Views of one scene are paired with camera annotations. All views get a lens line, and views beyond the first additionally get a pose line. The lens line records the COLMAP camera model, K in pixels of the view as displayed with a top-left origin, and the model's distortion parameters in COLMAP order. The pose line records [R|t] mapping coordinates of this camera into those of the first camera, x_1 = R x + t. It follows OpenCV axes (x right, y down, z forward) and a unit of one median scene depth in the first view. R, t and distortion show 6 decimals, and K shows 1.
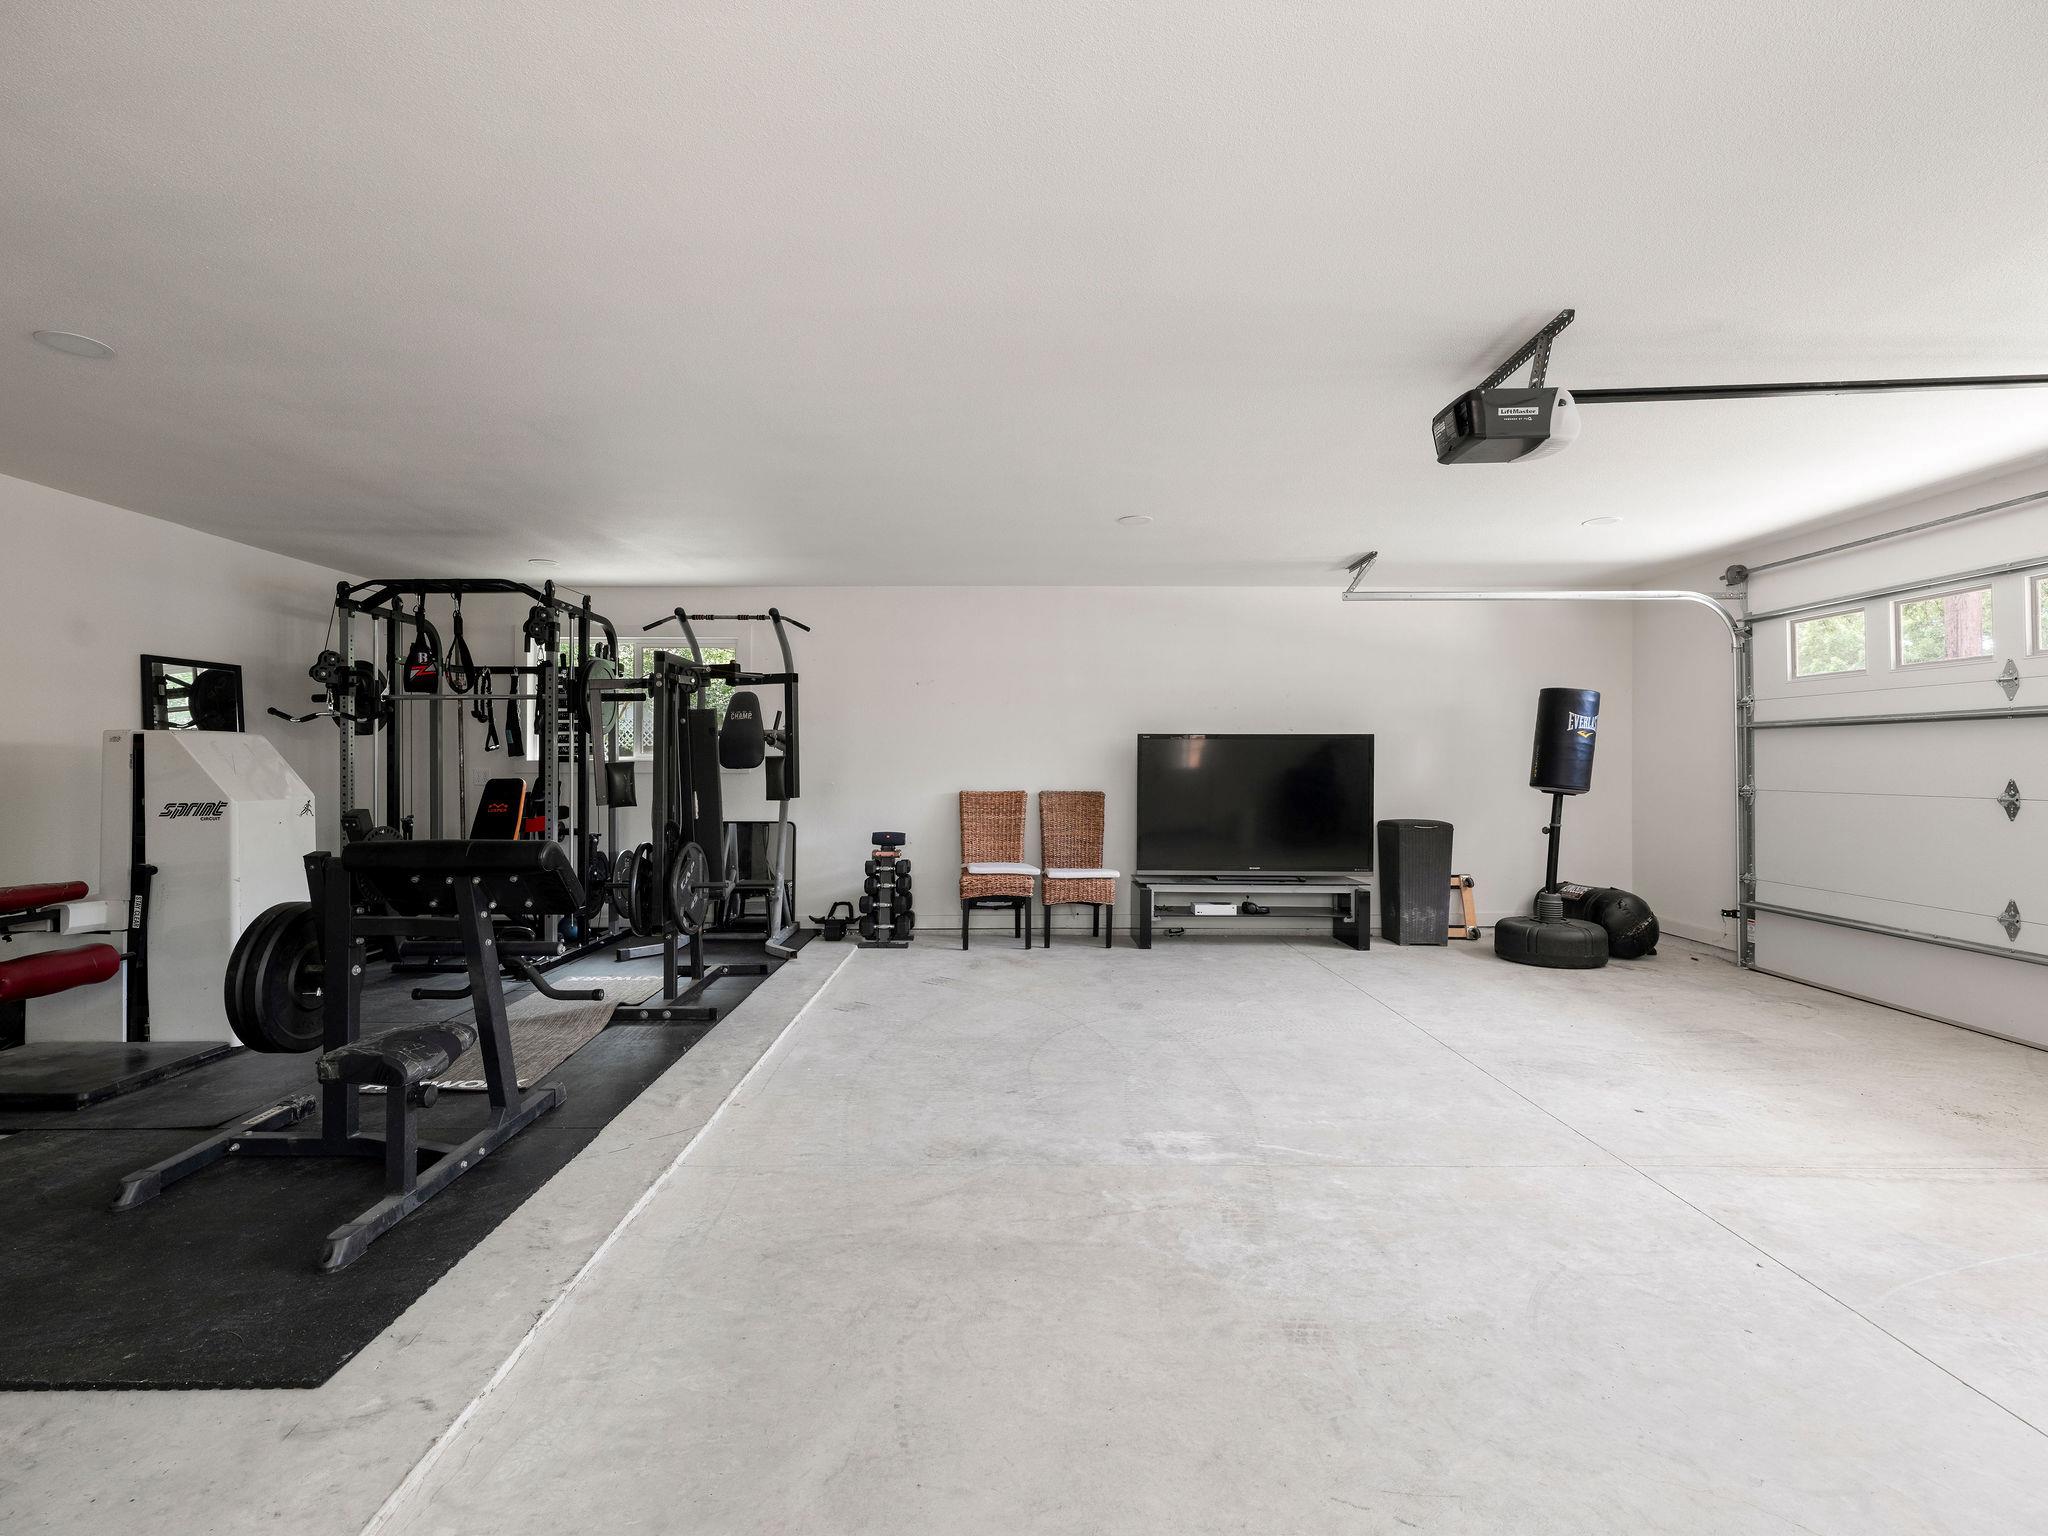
lens RADIAL K [[942.0, 0, 1017.7], [0, 942.0, 768.7], [0, 0, 1]] dist [-0.000082, -0.000010]
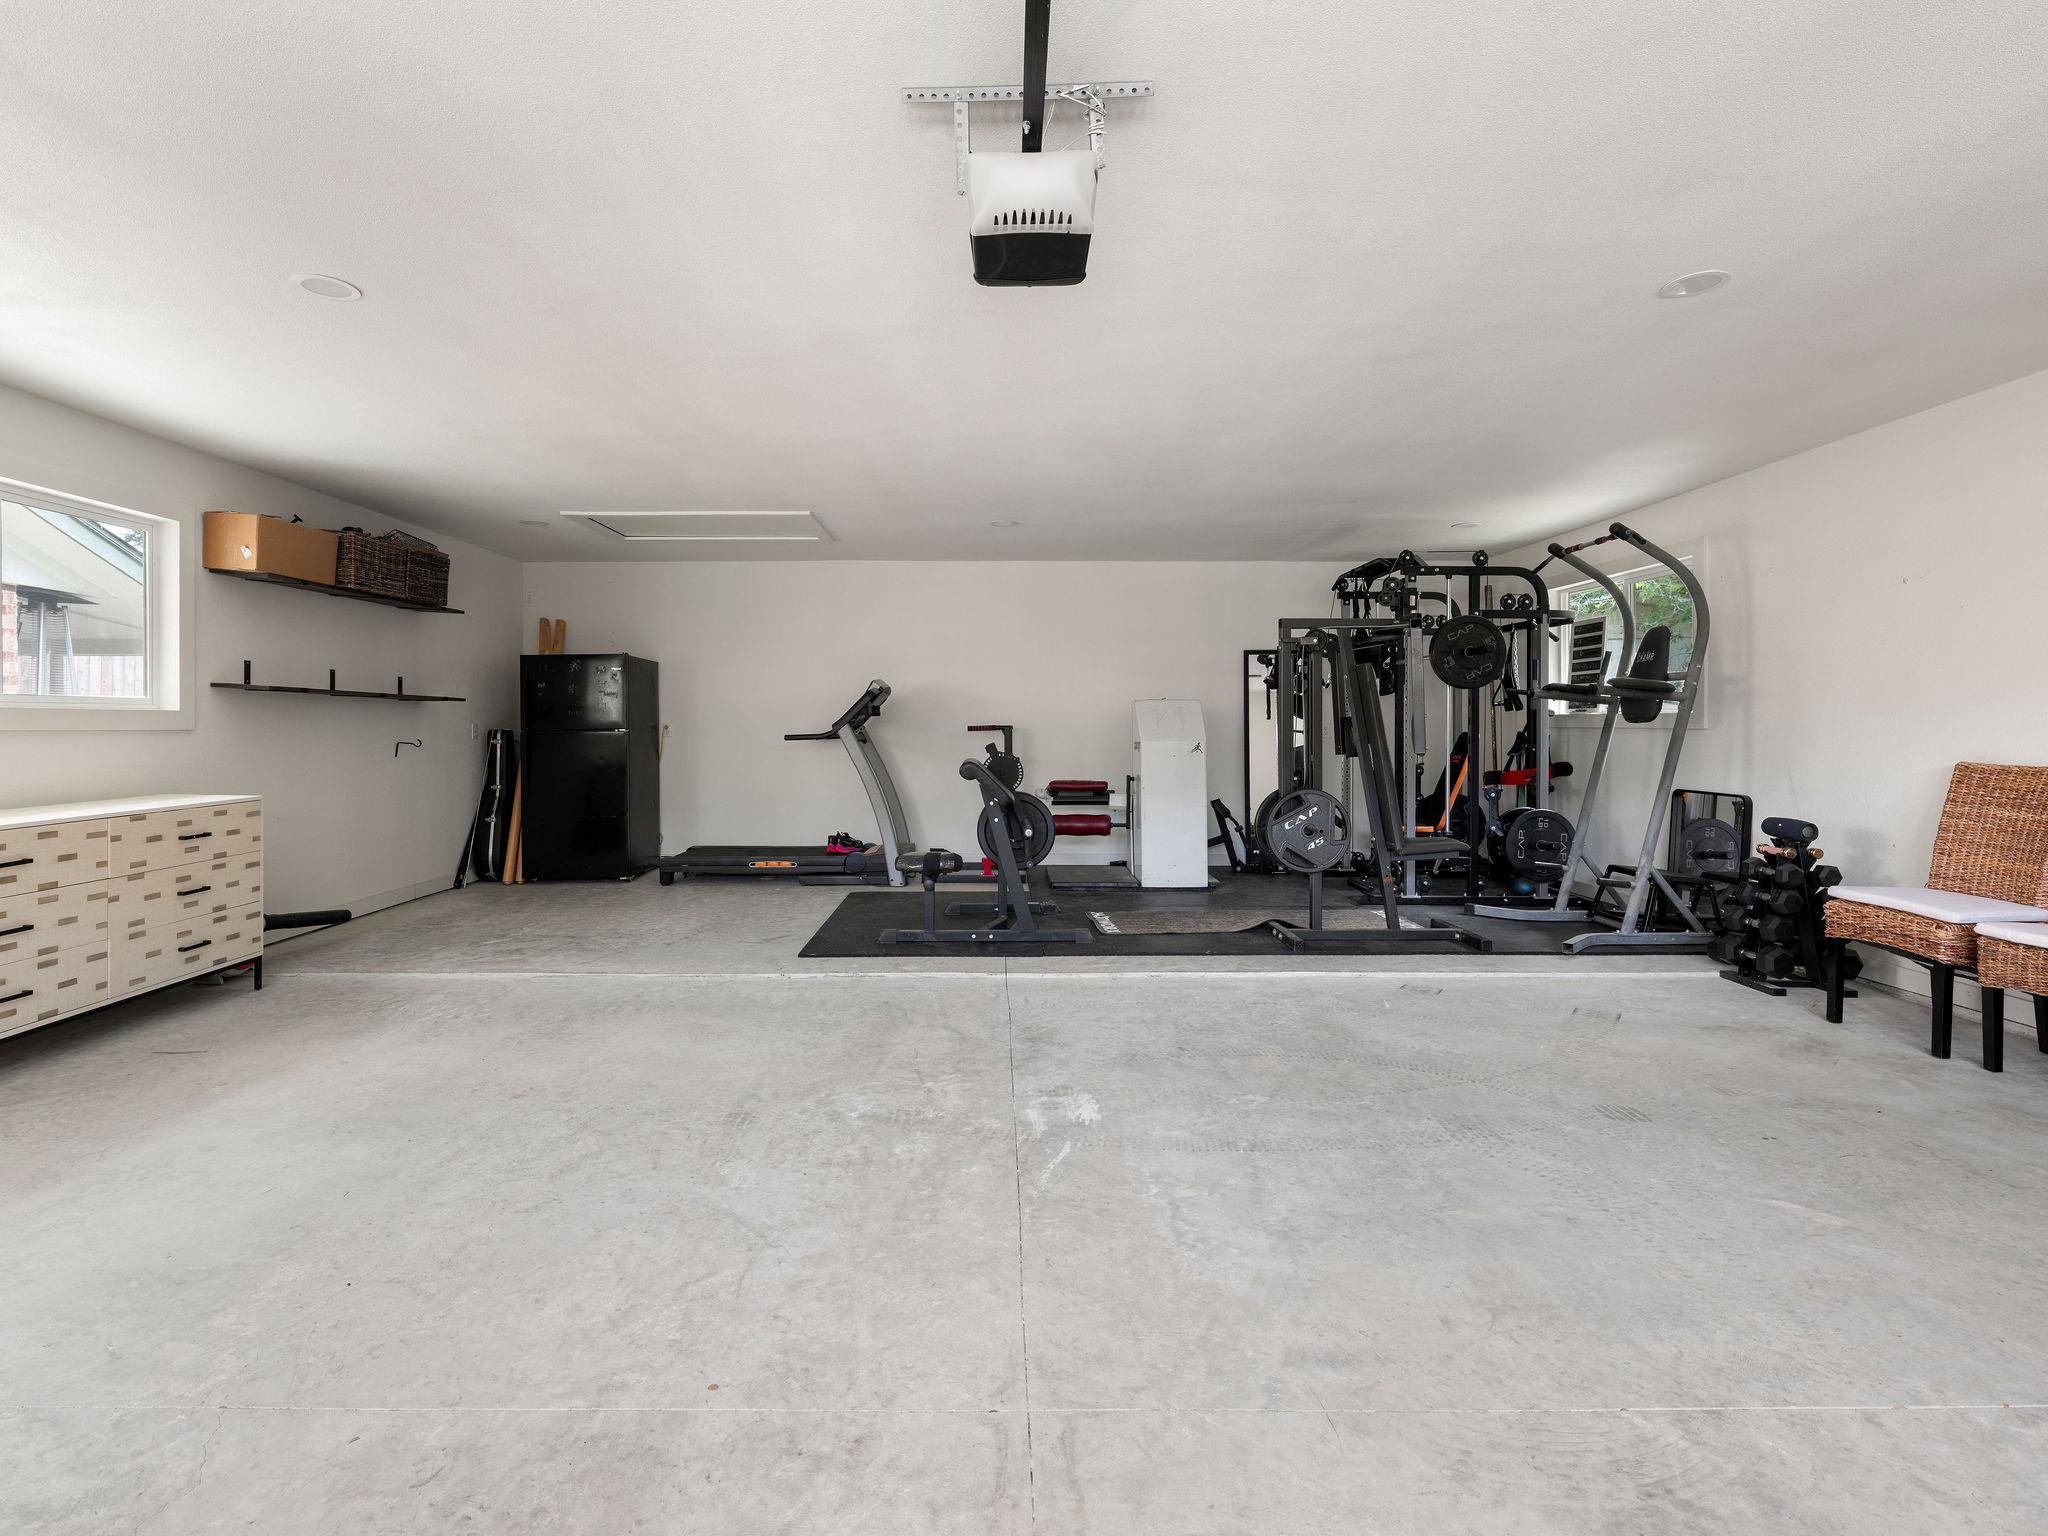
lens RADIAL K [[1032.2, 0, 1018.1], [0, 1032.2, 749.1], [0, 0, 1]] dist [0.002285, -0.000198]
pose [[-0.020584, 0.024980, -0.999476, 1.245097], [-0.000686, 0.999687, 0.025000, 0.002177], [0.999788, 0.001201, -0.020560, 0.986291]]
